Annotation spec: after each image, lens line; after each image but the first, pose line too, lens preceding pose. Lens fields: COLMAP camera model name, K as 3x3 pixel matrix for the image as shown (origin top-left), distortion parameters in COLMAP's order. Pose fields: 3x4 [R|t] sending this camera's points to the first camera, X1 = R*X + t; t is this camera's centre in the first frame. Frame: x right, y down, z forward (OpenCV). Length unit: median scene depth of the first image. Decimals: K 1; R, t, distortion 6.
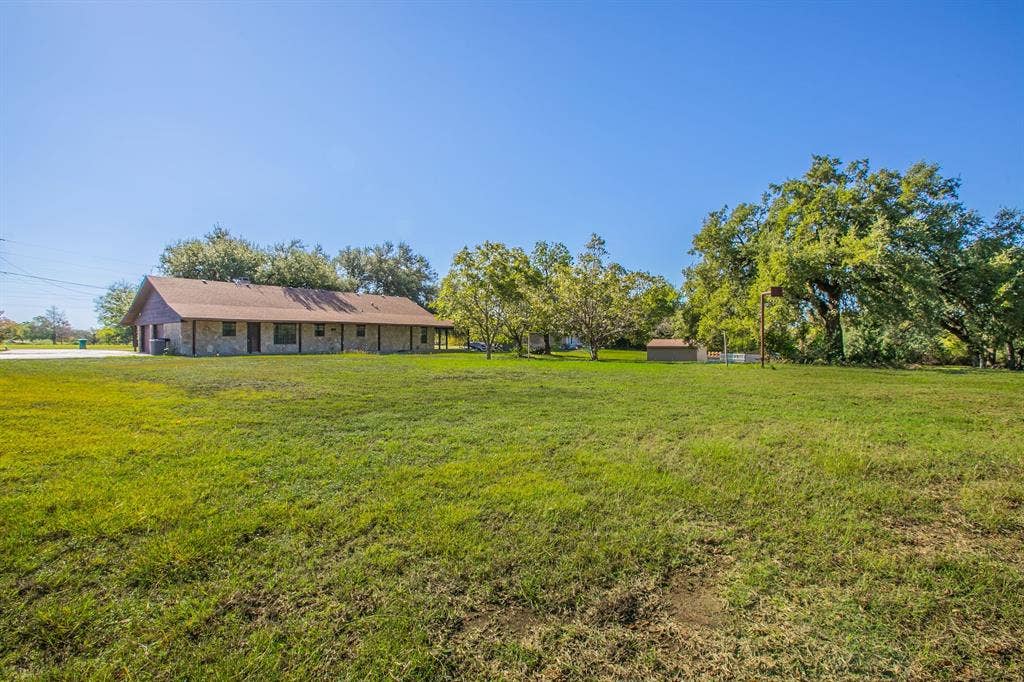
lens RADIAL K [[515.6, 0, 512.0], [0, 515.6, 341.0], [0, 0, 1]] dist [-0.000807, -0.000180]
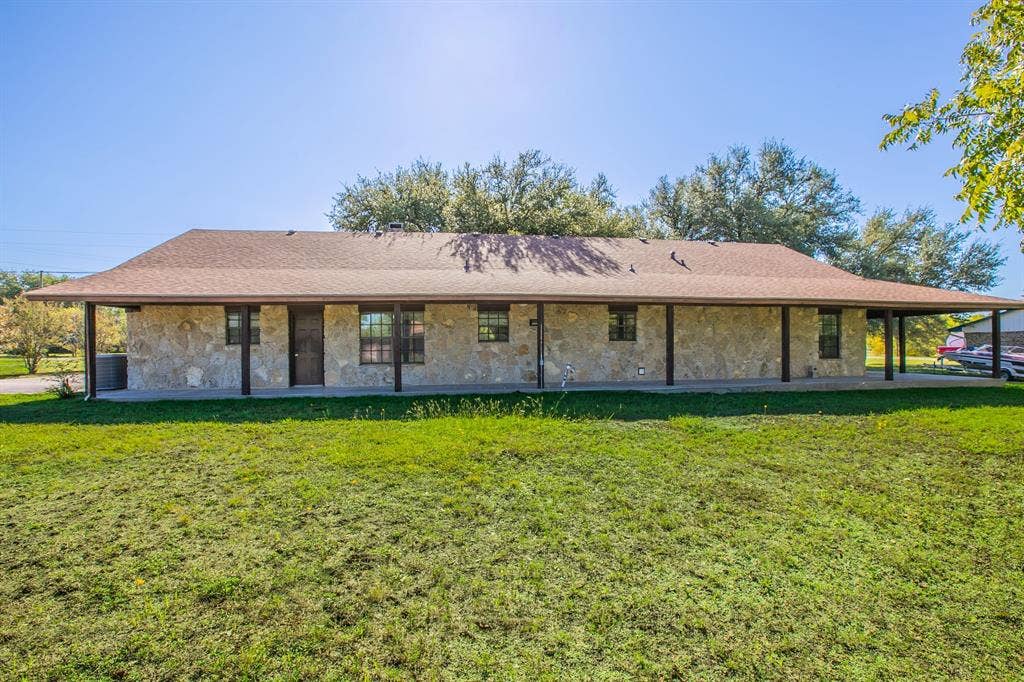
lens RADIAL K [[515.6, 0, 512.0], [0, 515.6, 341.0], [0, 0, 1]] dist [-0.000807, -0.000180]
pose [[0.758502, -0.016191, -0.651470, -0.102459], [0.007788, 0.999845, -0.015782, -0.003041], [0.651624, 0.006897, 0.758511, 0.575012]]
